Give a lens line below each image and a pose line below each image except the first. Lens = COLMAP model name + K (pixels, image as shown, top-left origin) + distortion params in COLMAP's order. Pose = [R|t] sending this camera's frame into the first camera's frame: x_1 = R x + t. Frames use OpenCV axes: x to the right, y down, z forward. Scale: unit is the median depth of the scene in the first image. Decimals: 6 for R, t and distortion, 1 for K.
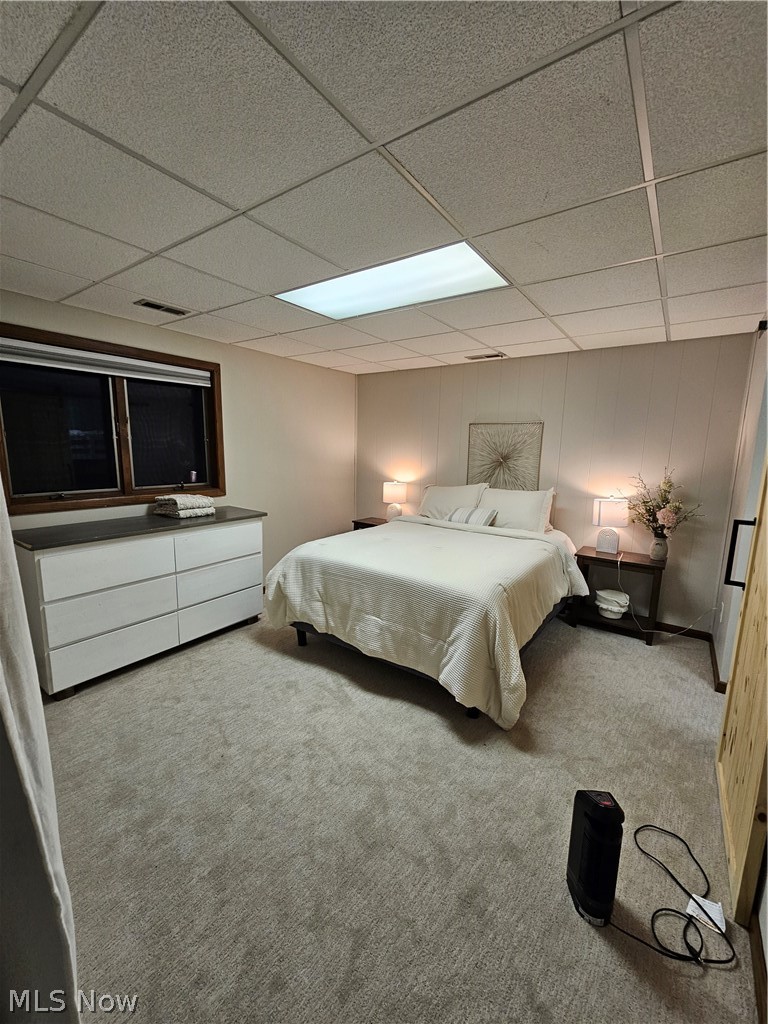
lens RADIAL K [[414.9, 0, 402.4], [0, 414.9, 516.5], [0, 0, 1]] dist [-0.001683, 0.000300]
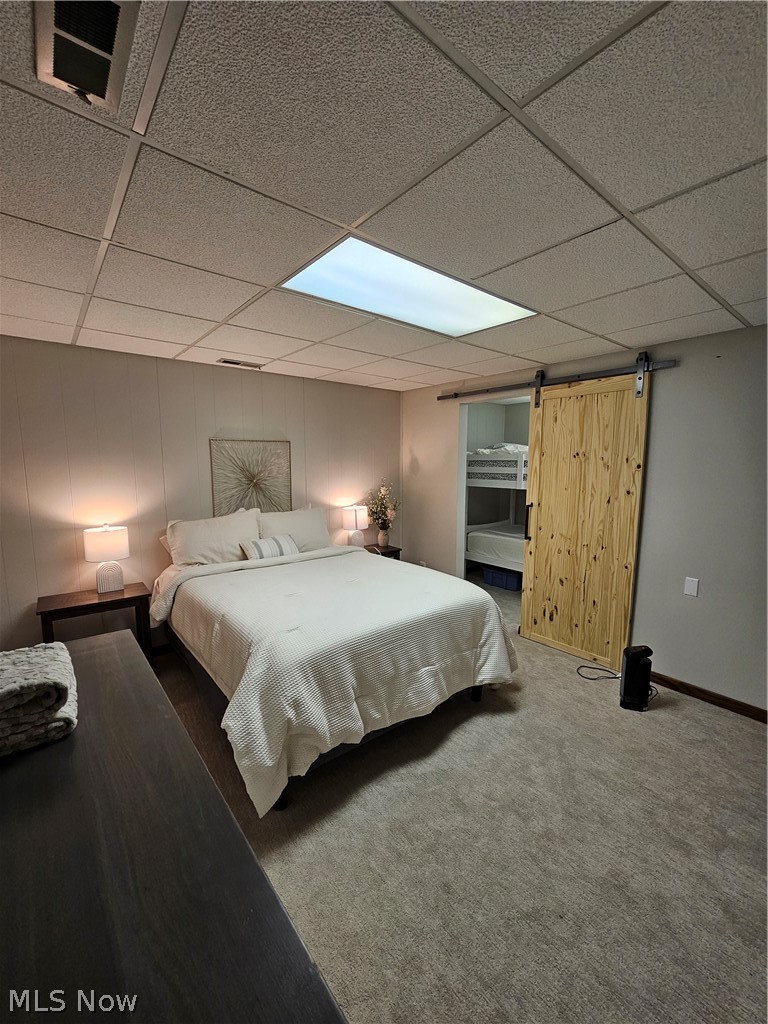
lens RADIAL K [[414.9, 0, 380.8], [0, 414.9, 512.6], [0, 0, 1]] dist [-0.001683, 0.000300]
pose [[0.283082, -0.138134, 0.949096, -0.840493], [0.156650, 0.982944, 0.096337, -0.172114], [-0.946216, 0.121405, 0.299893, 0.746830]]
